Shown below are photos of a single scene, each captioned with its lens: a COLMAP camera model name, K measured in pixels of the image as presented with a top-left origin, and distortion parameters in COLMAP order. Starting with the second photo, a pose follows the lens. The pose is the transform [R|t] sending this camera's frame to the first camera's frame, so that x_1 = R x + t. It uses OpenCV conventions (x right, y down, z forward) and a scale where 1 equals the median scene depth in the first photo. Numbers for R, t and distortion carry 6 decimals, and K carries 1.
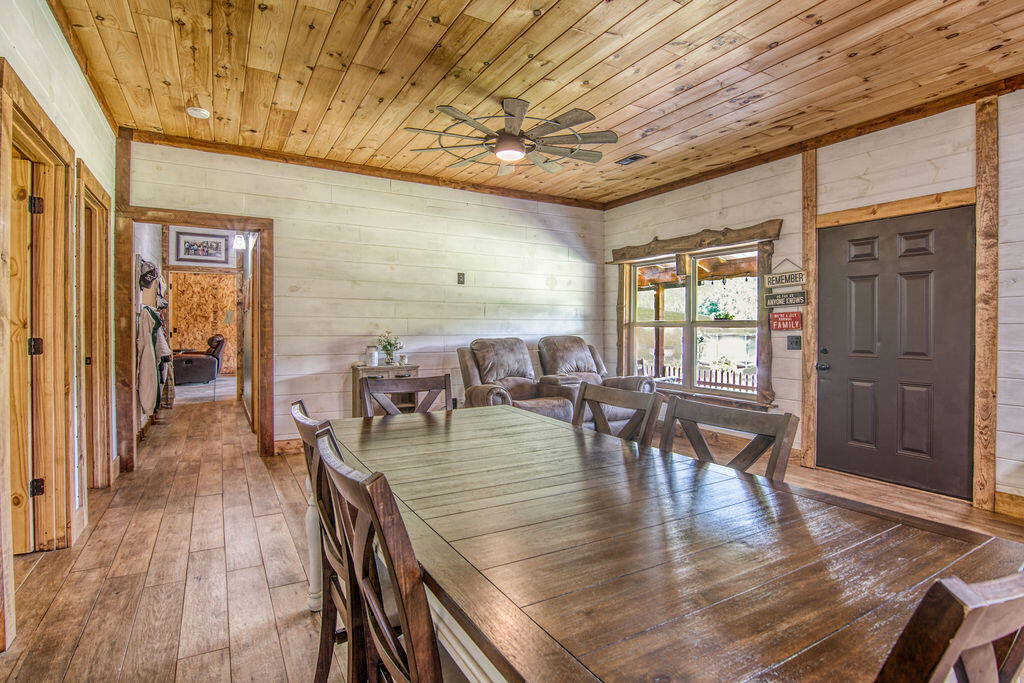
lens RADIAL K [[514.7, 0, 519.6], [0, 514.7, 335.1], [0, 0, 1]] dist [-0.017720, -0.001791]
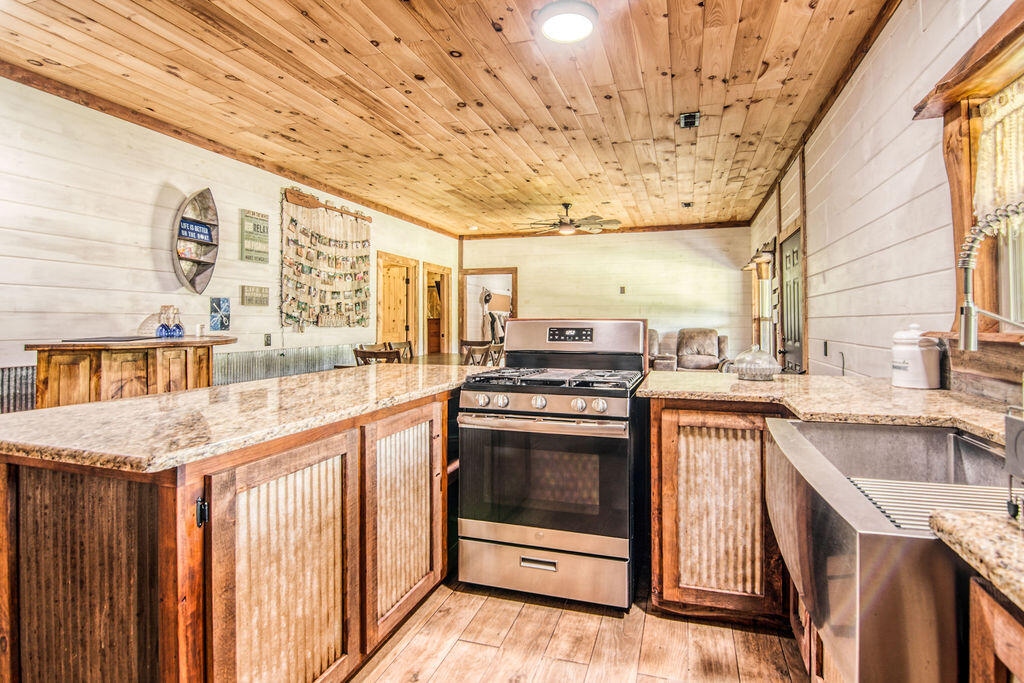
lens RADIAL K [[514.7, 0, 524.9], [0, 514.7, 319.6], [0, 0, 1]] dist [-0.017720, -0.001791]
pose [[0.678199, -0.005743, -0.734856, 1.045347], [-0.009873, 0.999808, -0.016926, 0.008591], [0.734812, 0.018735, 0.678012, -0.330239]]
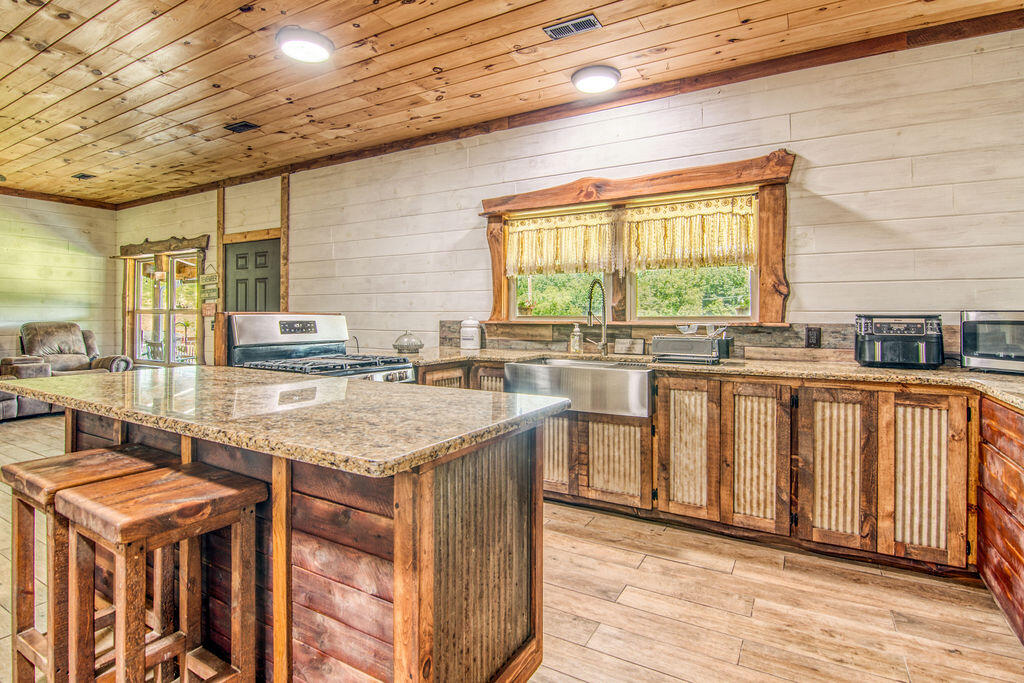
lens RADIAL K [[514.7, 0, 519.9], [0, 514.7, 310.8], [0, 0, 1]] dist [-0.017720, -0.001791]
pose [[0.864932, 0.002045, 0.501884, 0.557151], [0.008615, 0.999784, -0.018922, 0.009054], [-0.501814, 0.020690, 0.864728, -0.602737]]
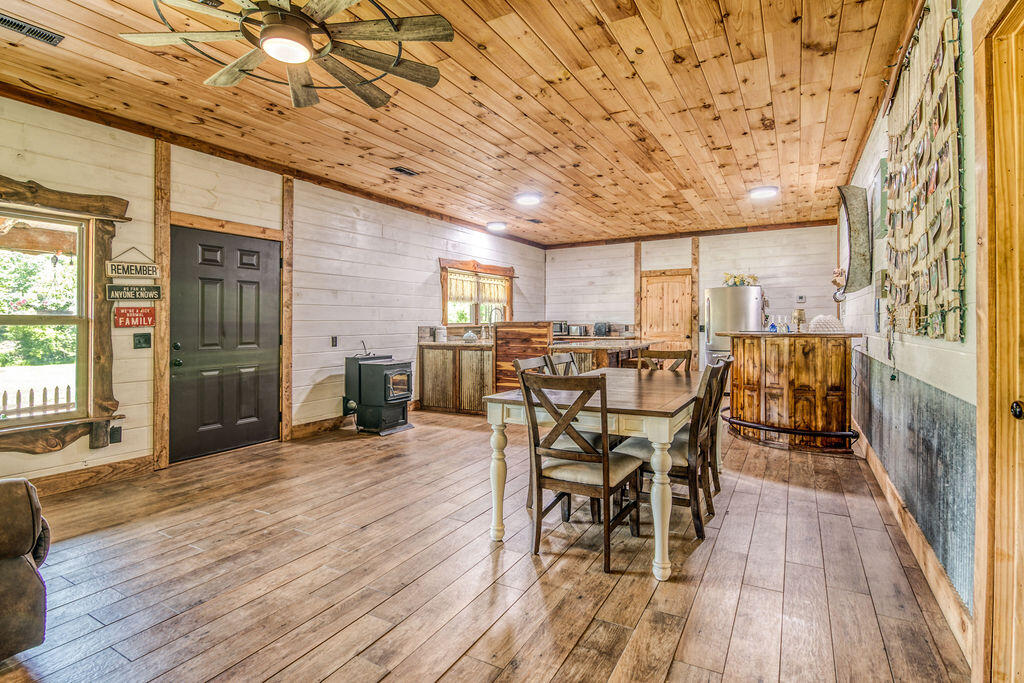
lens RADIAL K [[514.7, 0, 499.6], [0, 514.7, 322.8], [0, 0, 1]] dist [-0.017720, -0.001791]
pose [[-0.497979, -0.006429, 0.867165, -0.573716], [0.012517, 0.999815, 0.014600, -0.022657], [-0.867099, 0.018125, -0.497806, 0.905522]]
